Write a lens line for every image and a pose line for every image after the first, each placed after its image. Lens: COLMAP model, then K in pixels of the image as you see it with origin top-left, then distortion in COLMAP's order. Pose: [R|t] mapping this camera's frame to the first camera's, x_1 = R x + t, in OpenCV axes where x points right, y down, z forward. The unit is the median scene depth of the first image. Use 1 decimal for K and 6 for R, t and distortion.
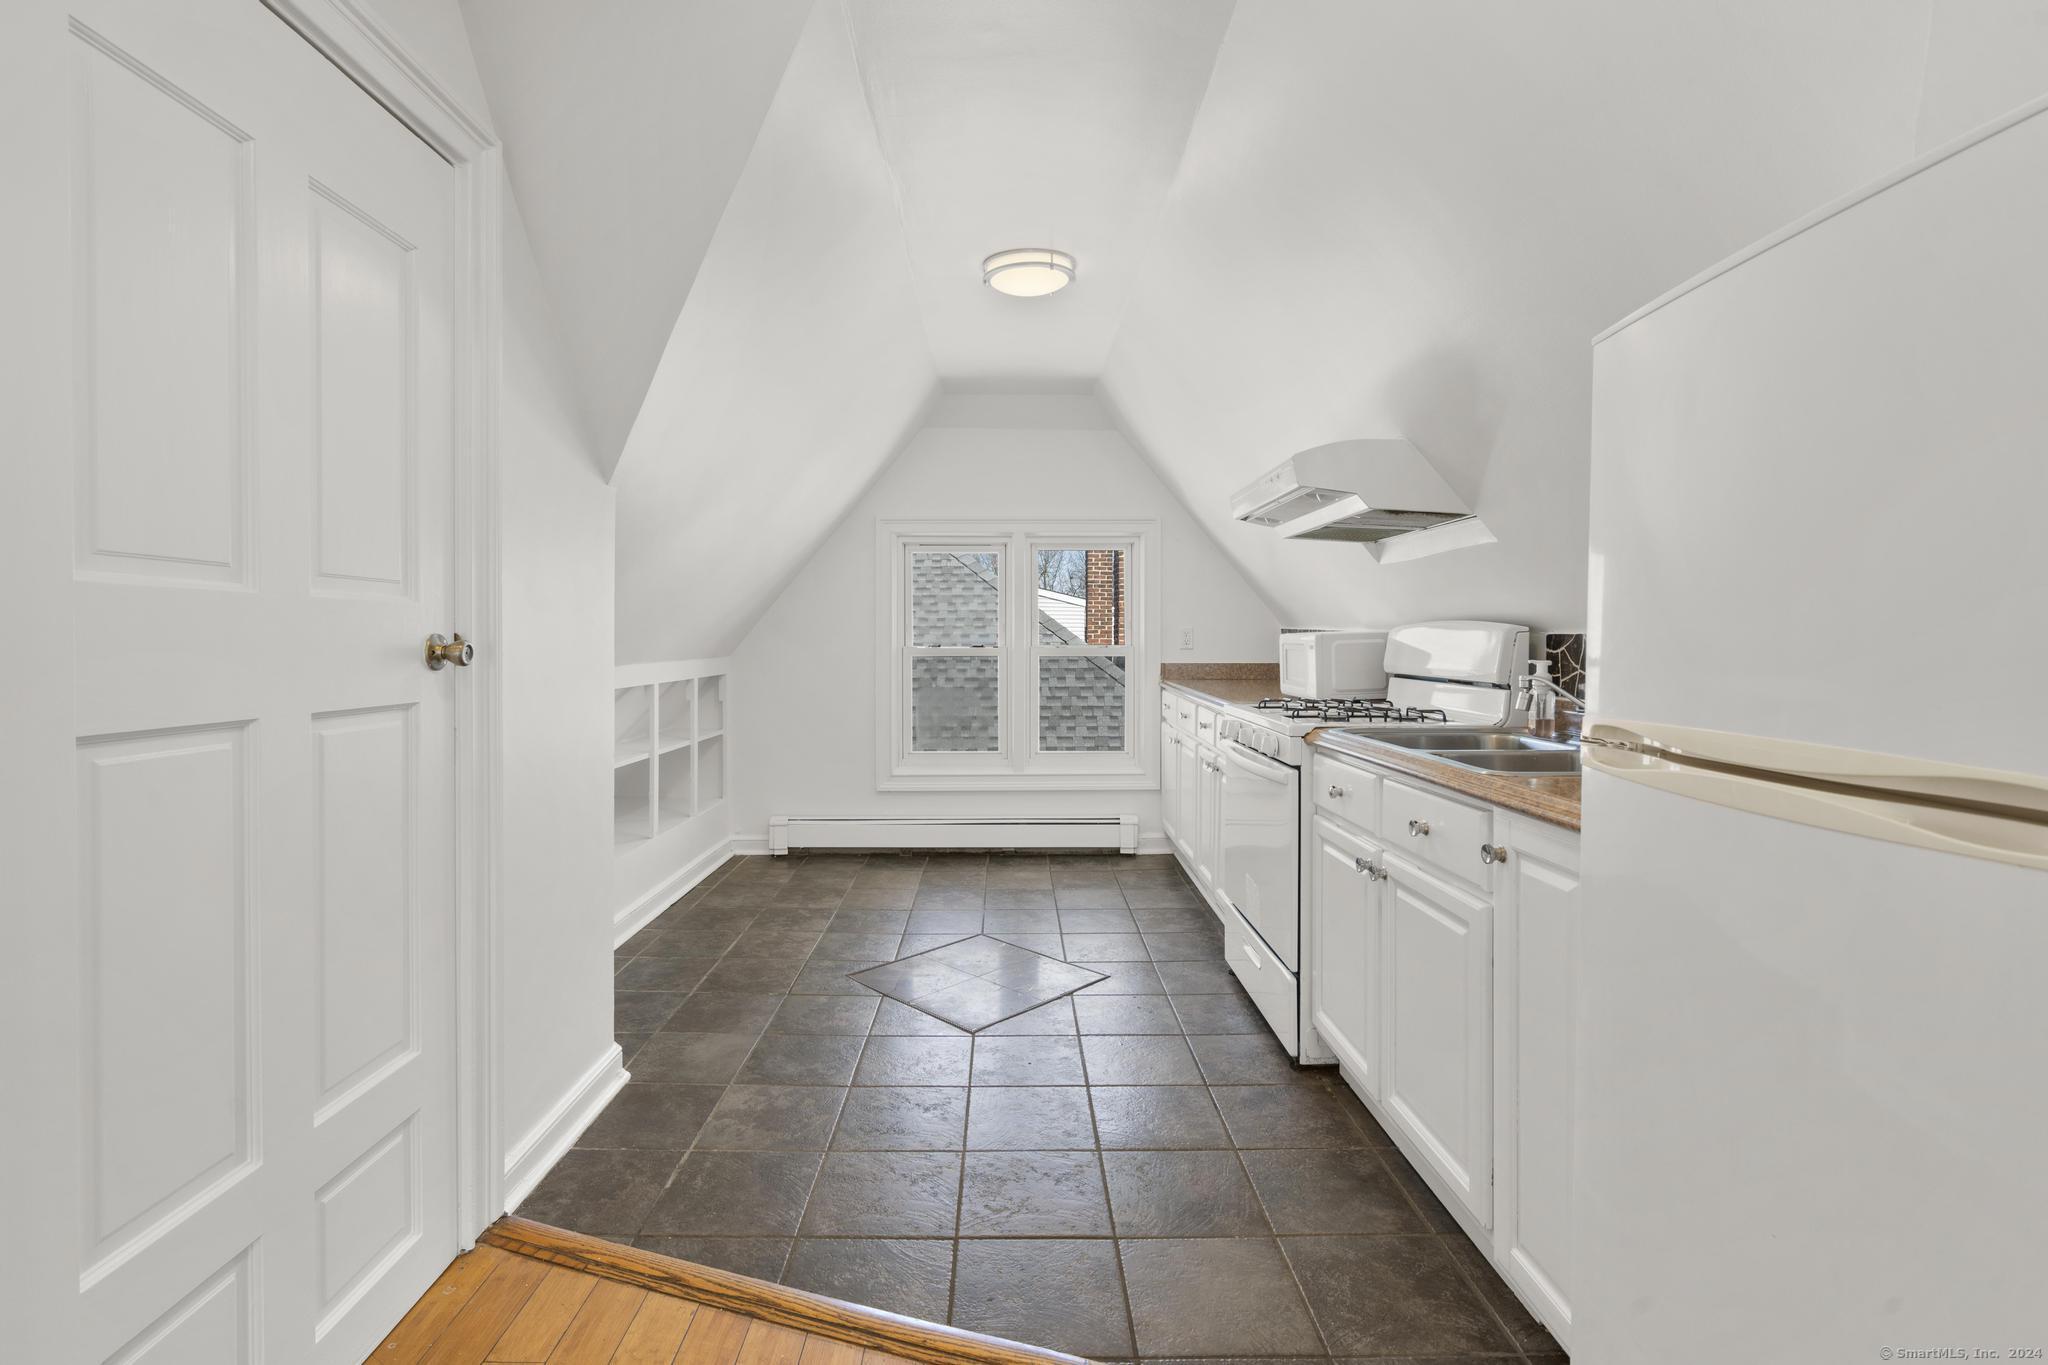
lens RADIAL K [[940.7, 0, 1013.0], [0, 940.7, 658.2], [0, 0, 1]] dist [-0.000222, 0.001196]
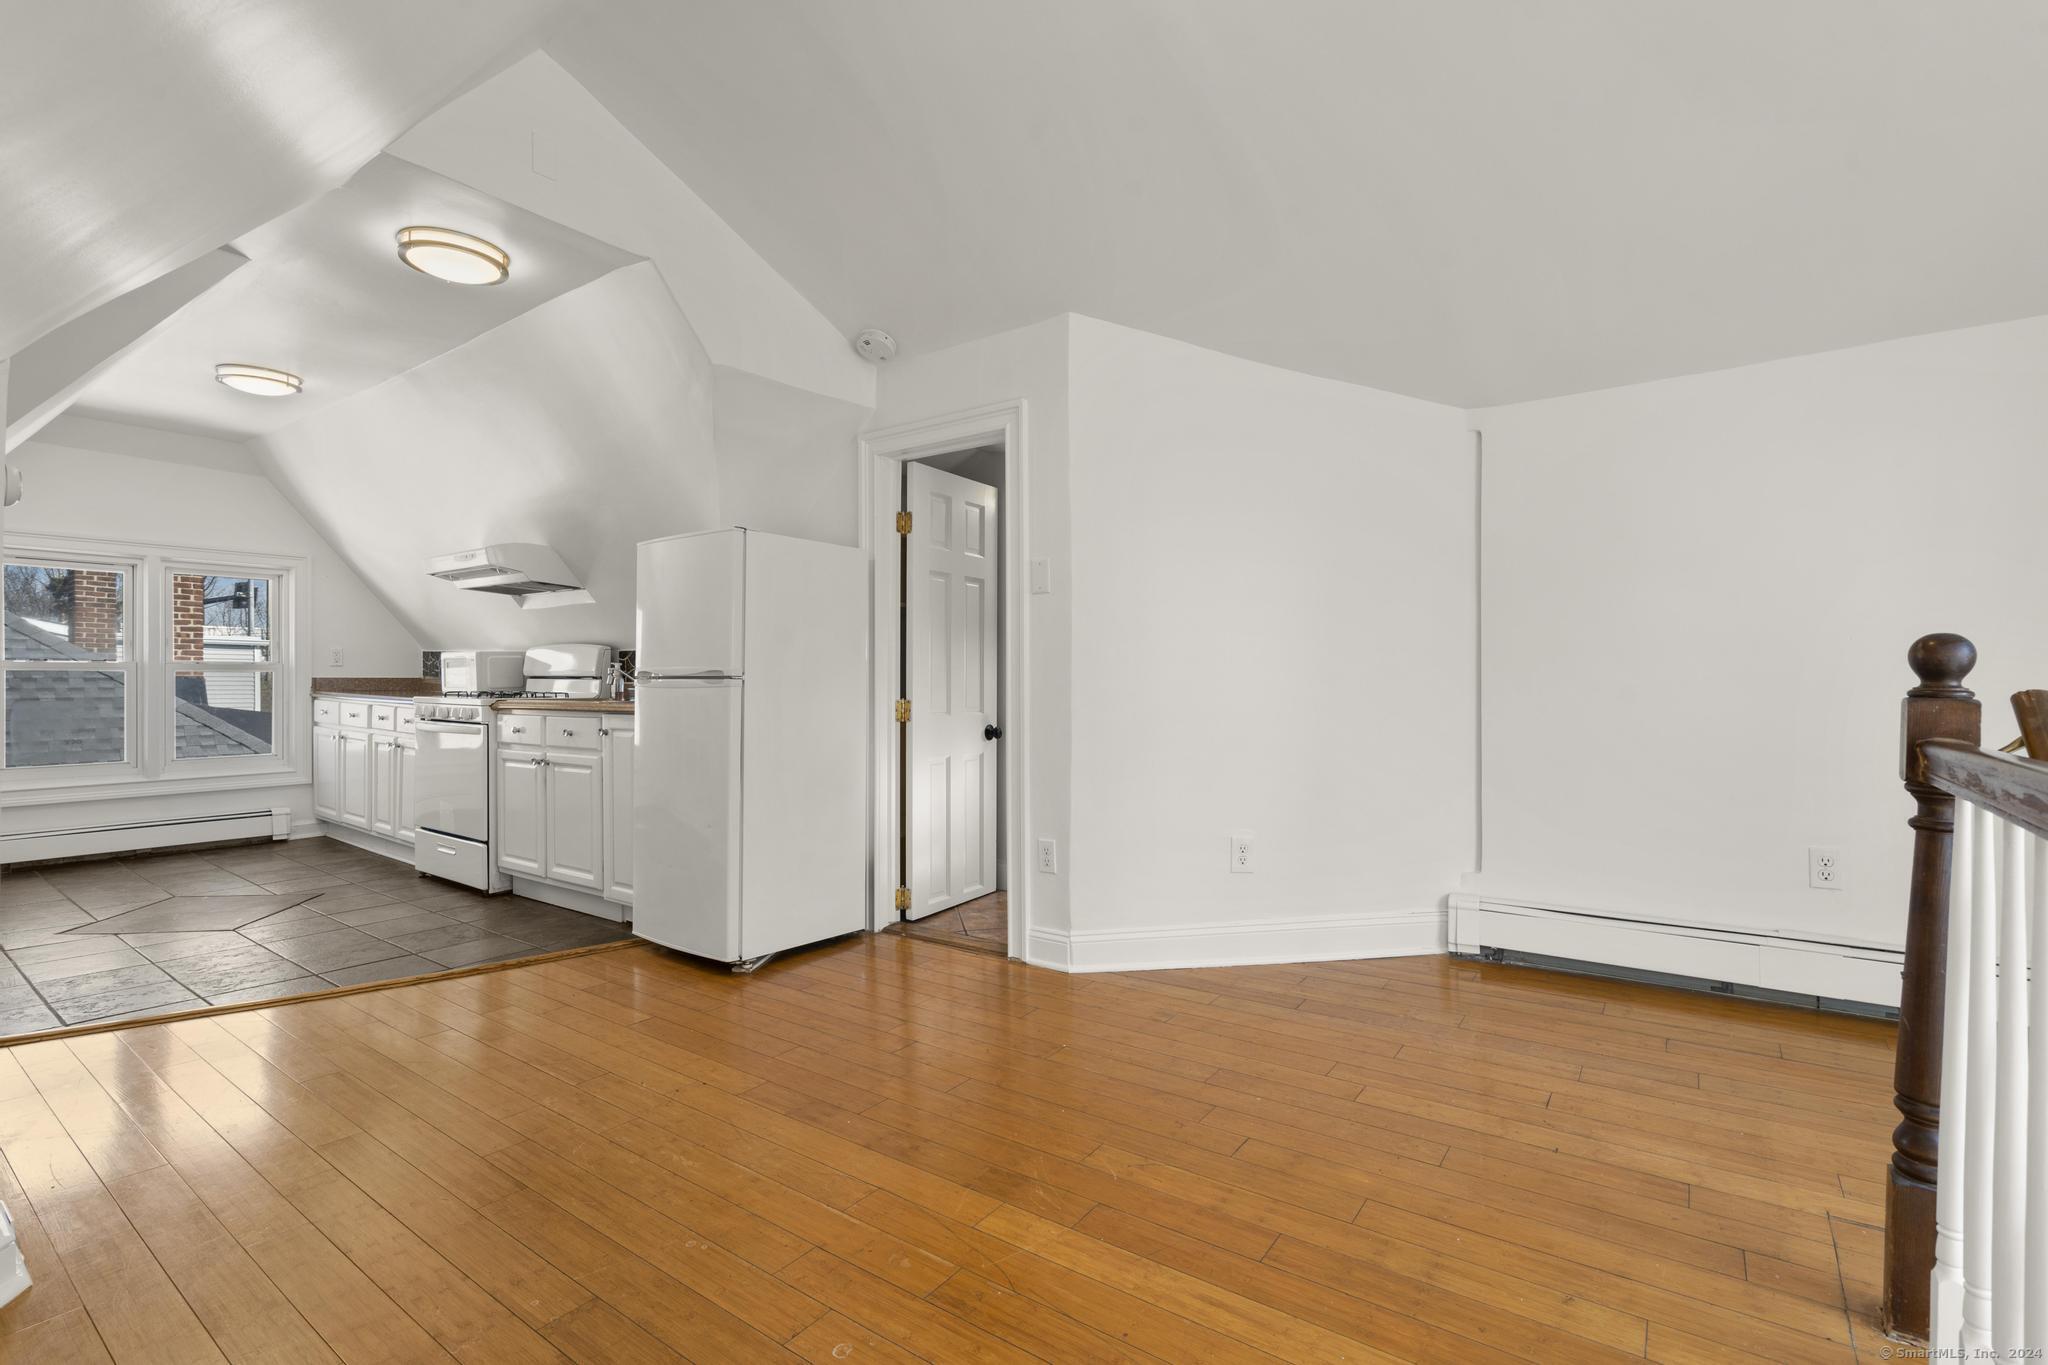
lens RADIAL K [[930.5, 0, 1010.2], [0, 930.5, 682.4], [0, 0, 1]] dist [-0.002087, 0.000915]
pose [[0.602786, -0.001467, 0.797901, -0.363805], [0.014847, 0.999846, -0.009379, 0.052113], [-0.797764, 0.017500, 0.602715, -0.609896]]
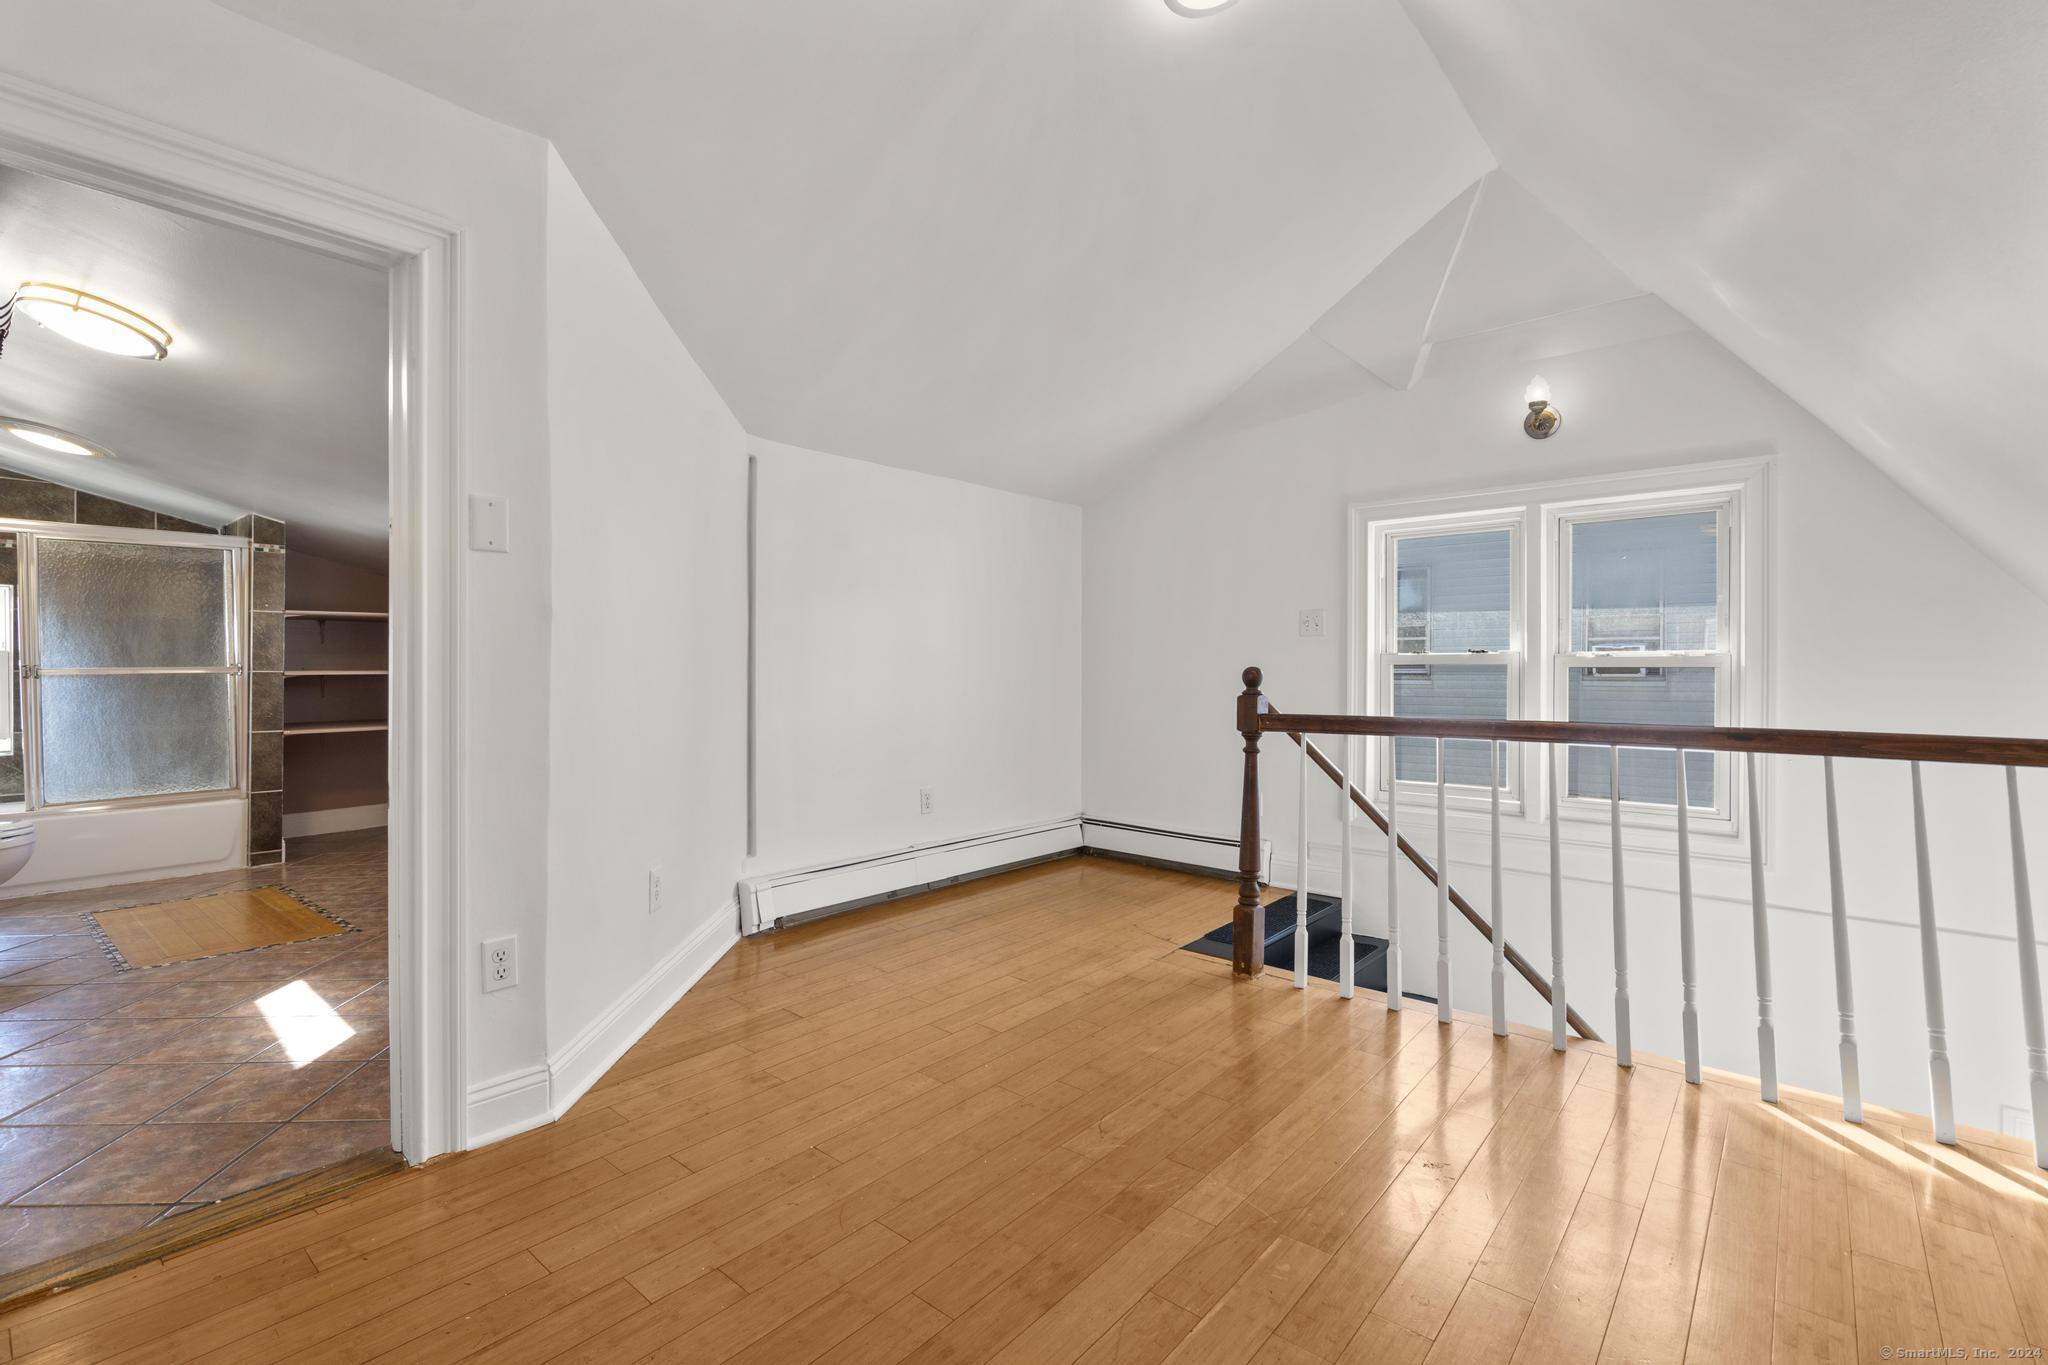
lens RADIAL K [[930.5, 0, 1010.2], [0, 930.5, 682.4], [0, 0, 1]] dist [-0.002087, 0.000915]
pose [[-0.752089, -0.010596, 0.658976, -0.227252], [0.005012, 0.999750, 0.021796, 0.026617], [-0.659042, 0.019696, -0.751848, 0.173029]]
